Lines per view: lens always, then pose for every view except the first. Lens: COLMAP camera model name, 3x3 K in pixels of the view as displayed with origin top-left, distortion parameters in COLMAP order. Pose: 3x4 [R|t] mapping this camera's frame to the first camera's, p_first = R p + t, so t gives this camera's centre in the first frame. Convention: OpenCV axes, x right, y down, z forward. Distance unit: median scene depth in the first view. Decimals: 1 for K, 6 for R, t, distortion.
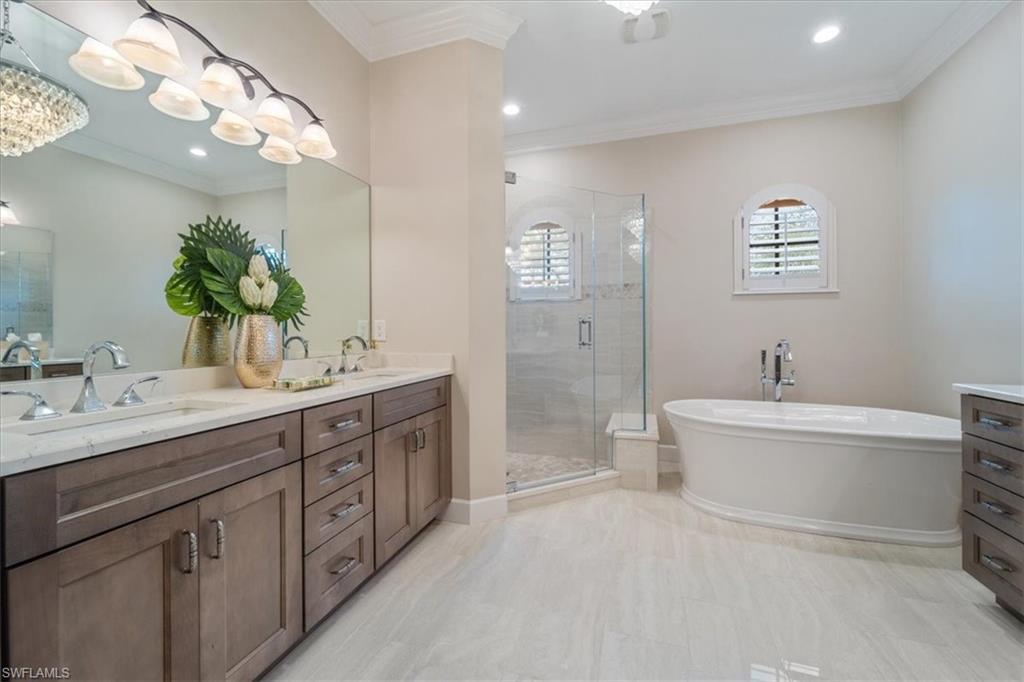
lens RADIAL K [[417.7, 0, 505.0], [0, 417.7, 334.2], [0, 0, 1]] dist [0.001897, 0.000175]
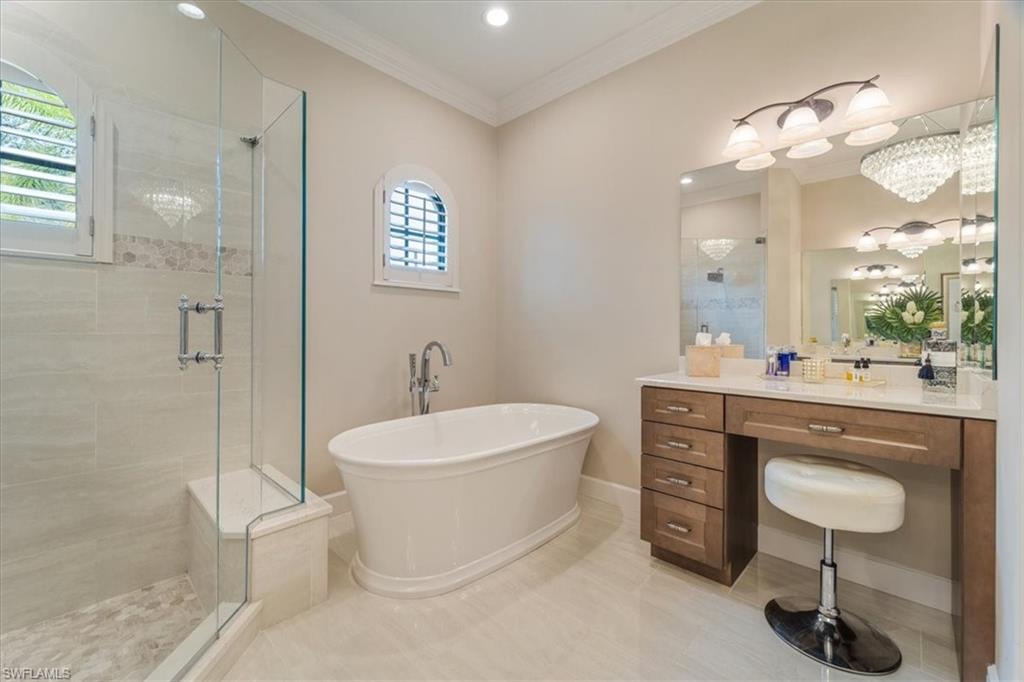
lens RADIAL K [[417.7, 0, 505.0], [0, 417.7, 334.2], [0, 0, 1]] dist [0.001897, 0.000175]
pose [[0.439019, -0.001878, 0.898476, -0.060104], [0.002825, 0.999996, 0.000710, -0.001980], [-0.898473, 0.002227, 0.439022, 0.492604]]
